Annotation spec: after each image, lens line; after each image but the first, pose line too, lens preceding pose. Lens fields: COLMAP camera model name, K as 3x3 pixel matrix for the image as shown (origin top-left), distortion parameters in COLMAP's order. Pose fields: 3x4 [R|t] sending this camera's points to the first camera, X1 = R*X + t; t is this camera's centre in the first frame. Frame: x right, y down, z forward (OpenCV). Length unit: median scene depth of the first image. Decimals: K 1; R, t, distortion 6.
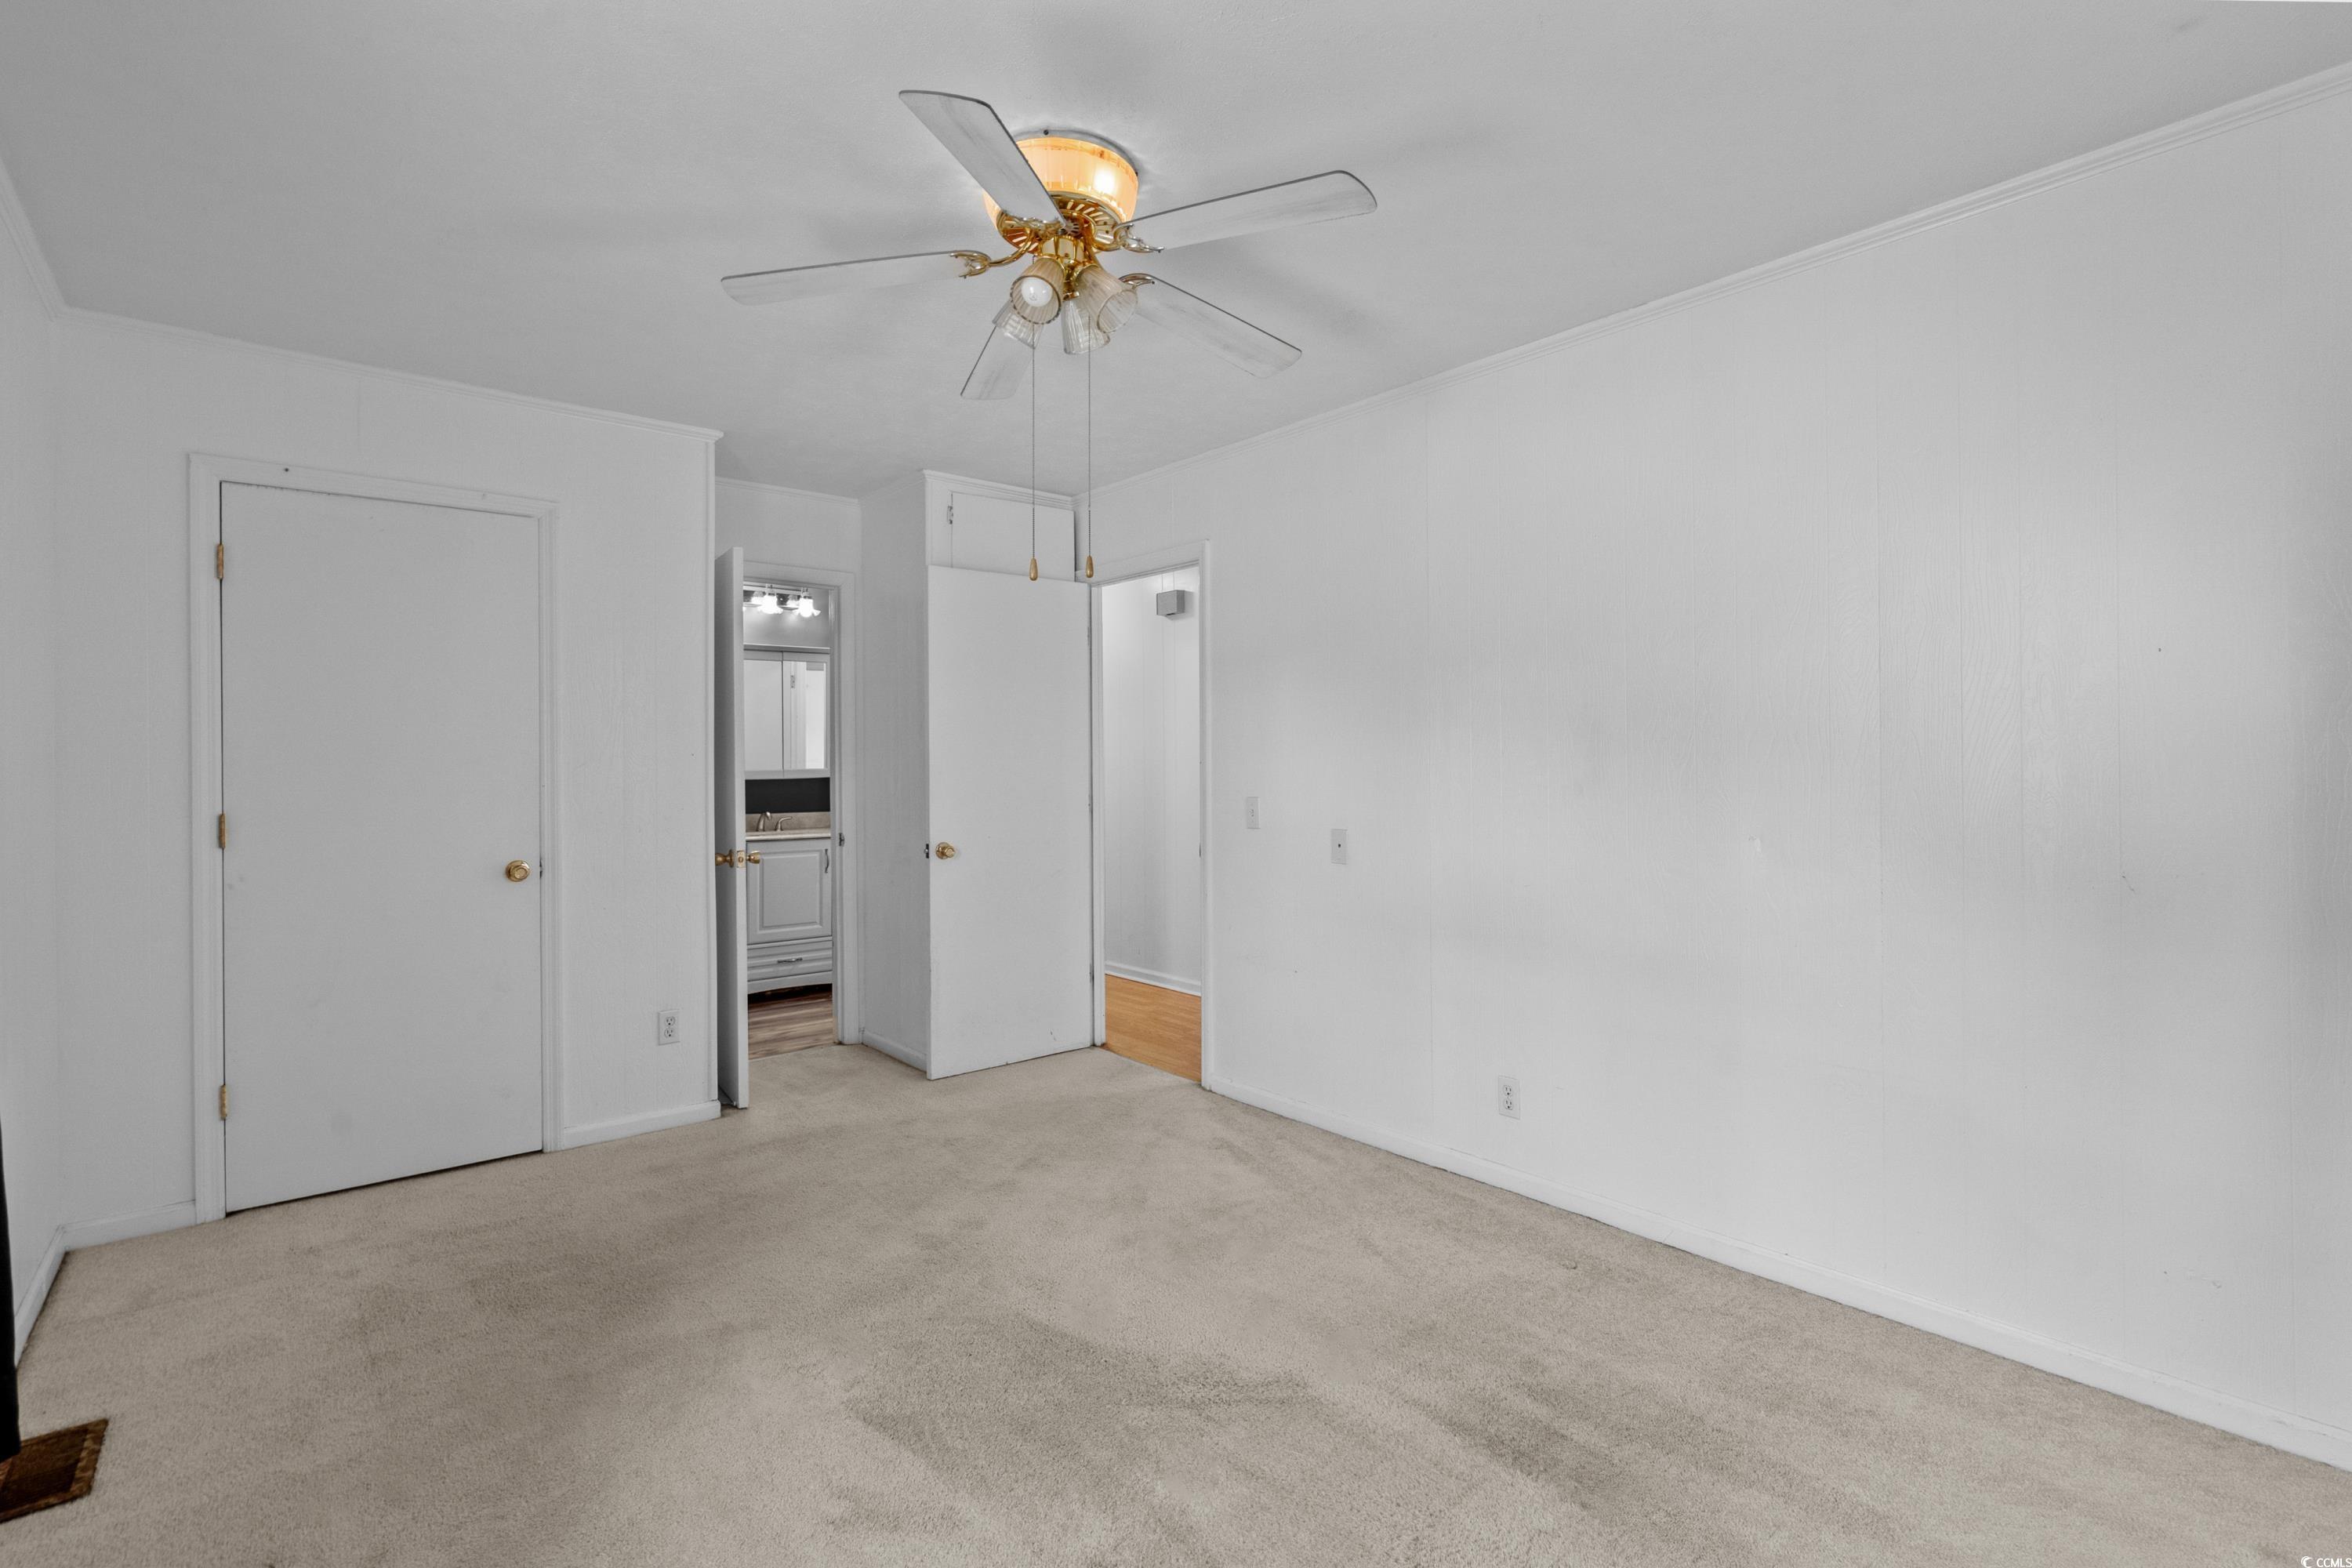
lens RADIAL K [[1071.2, 0, 1202.7], [0, 1071.2, 801.8], [0, 0, 1]] dist [-0.009409, 0.001694]
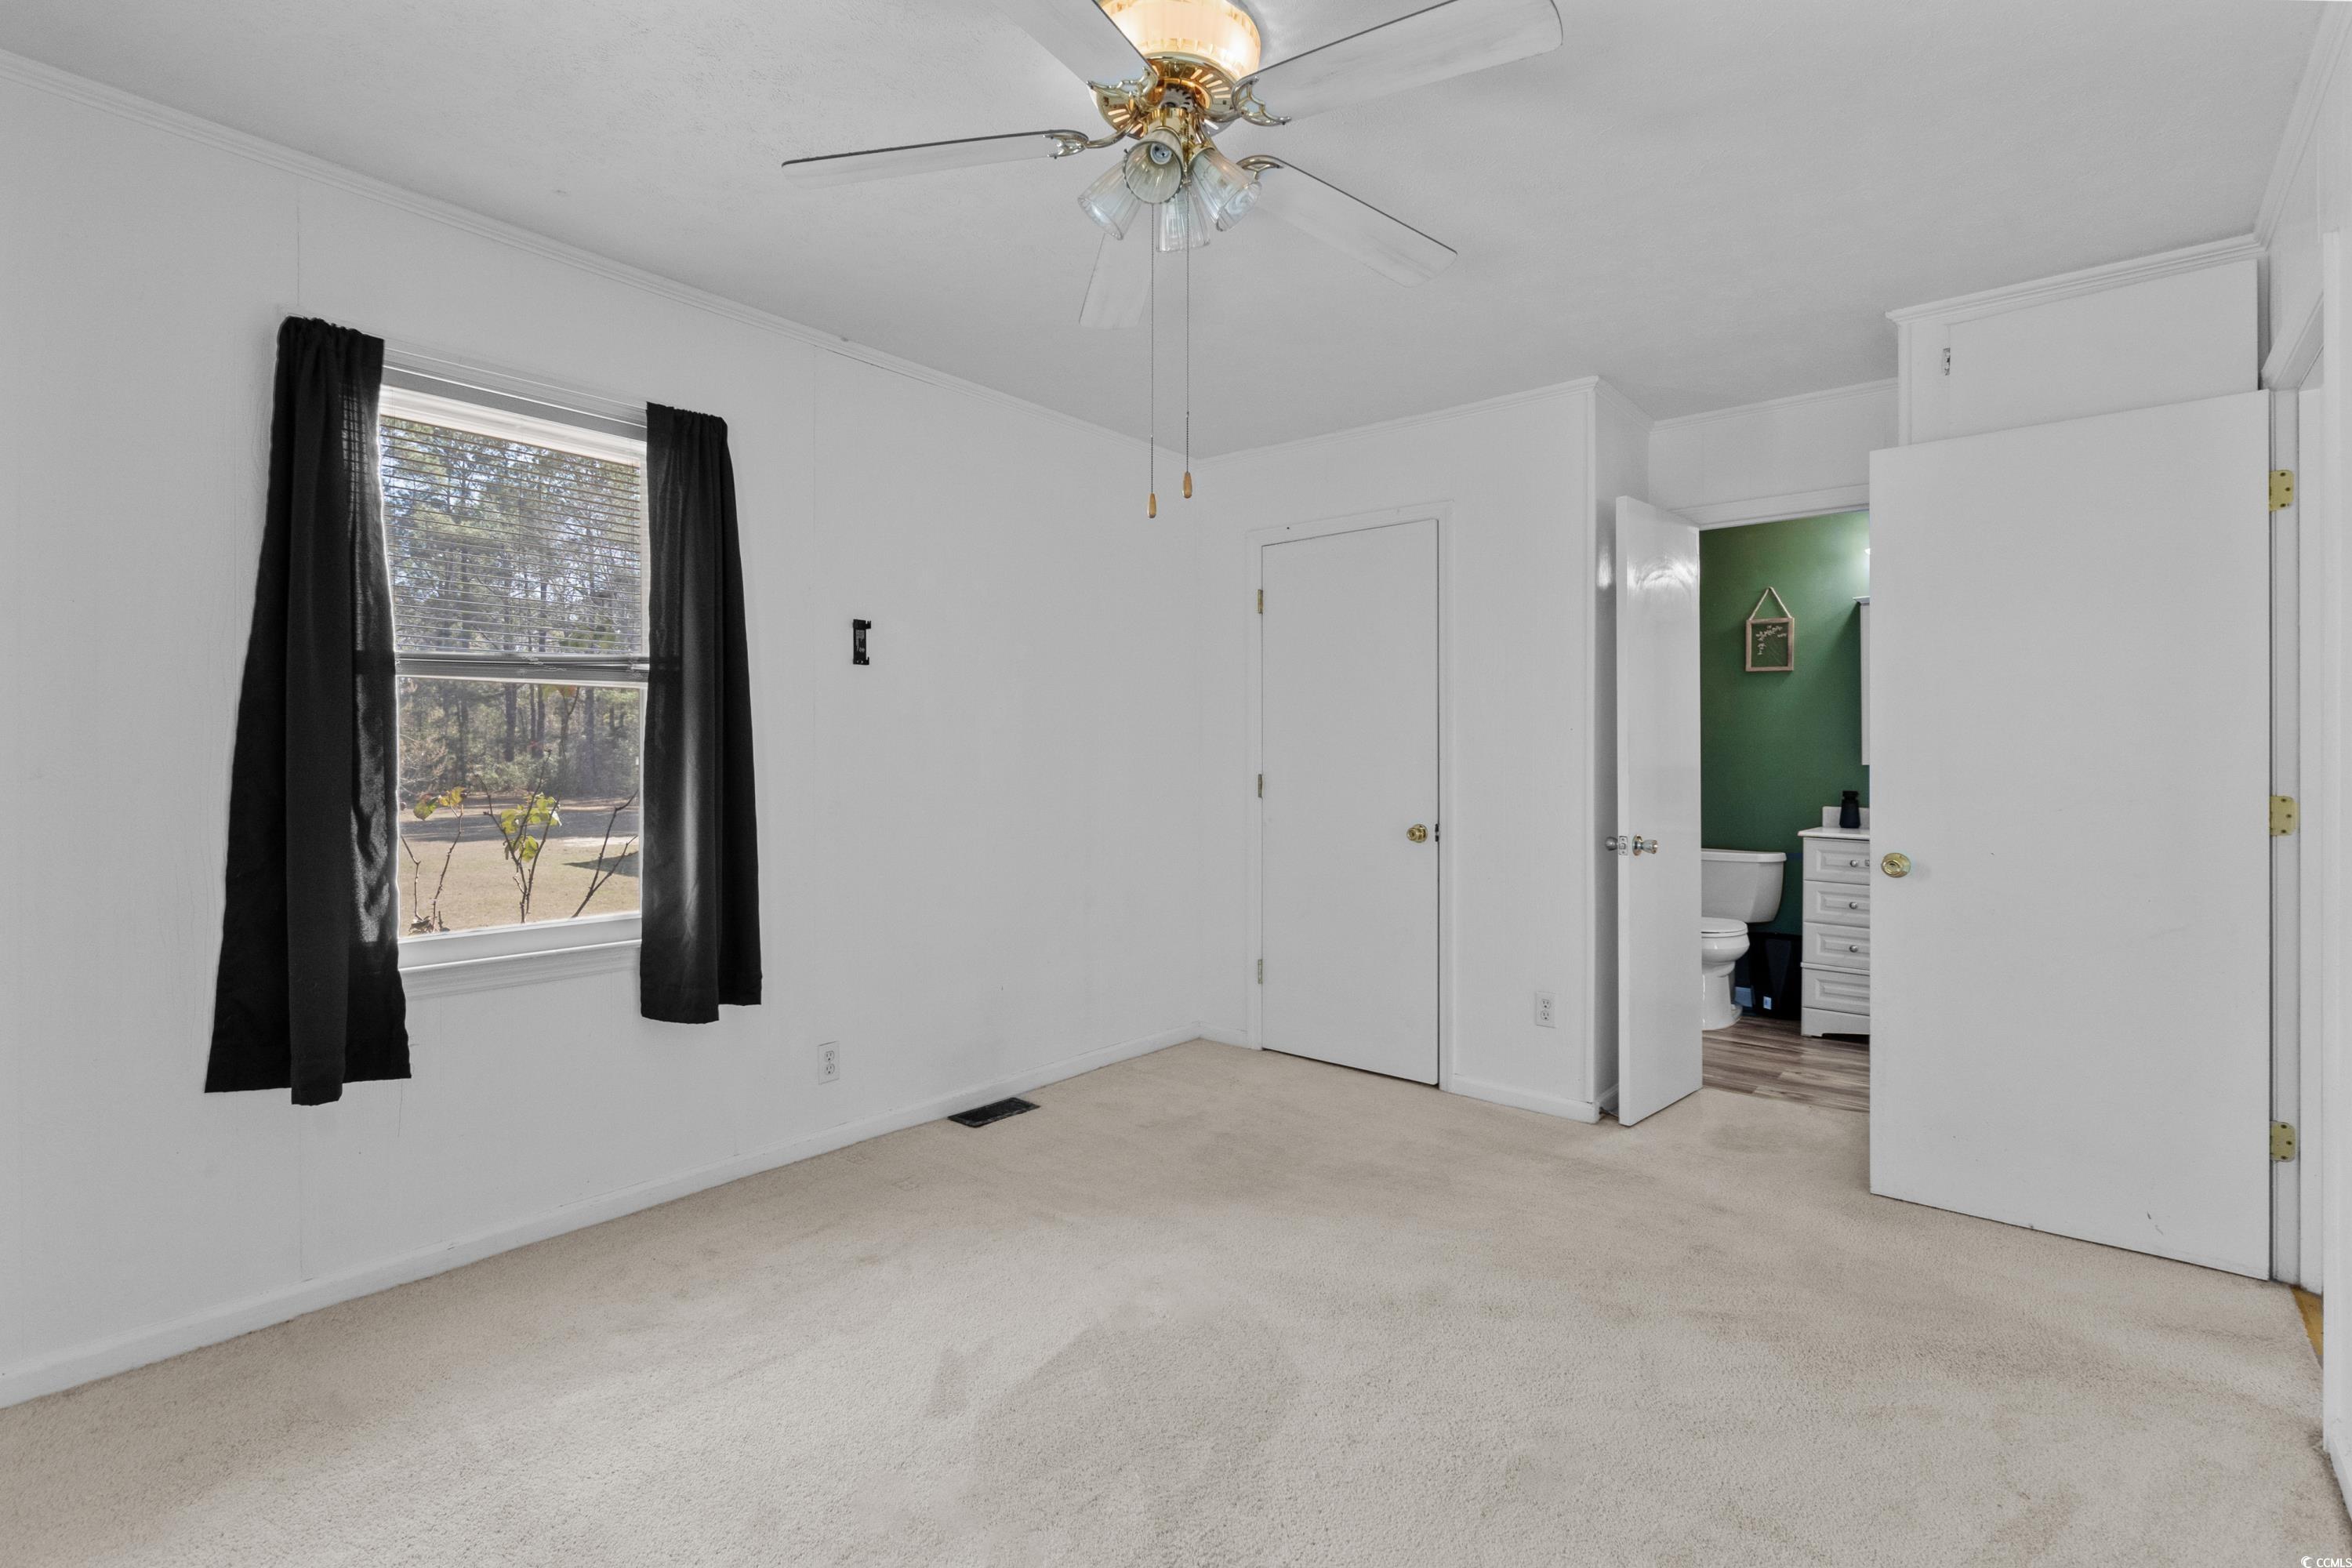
lens RADIAL K [[1106.3, 0, 1148.3], [0, 1106.3, 788.3], [0, 0, 1]] dist [-0.015072, 0.006597]
pose [[0.144548, 0.037371, -0.988792, 0.474842], [-0.040203, 0.998683, 0.031867, -0.008527], [0.988681, 0.035146, 0.145860, 0.532982]]
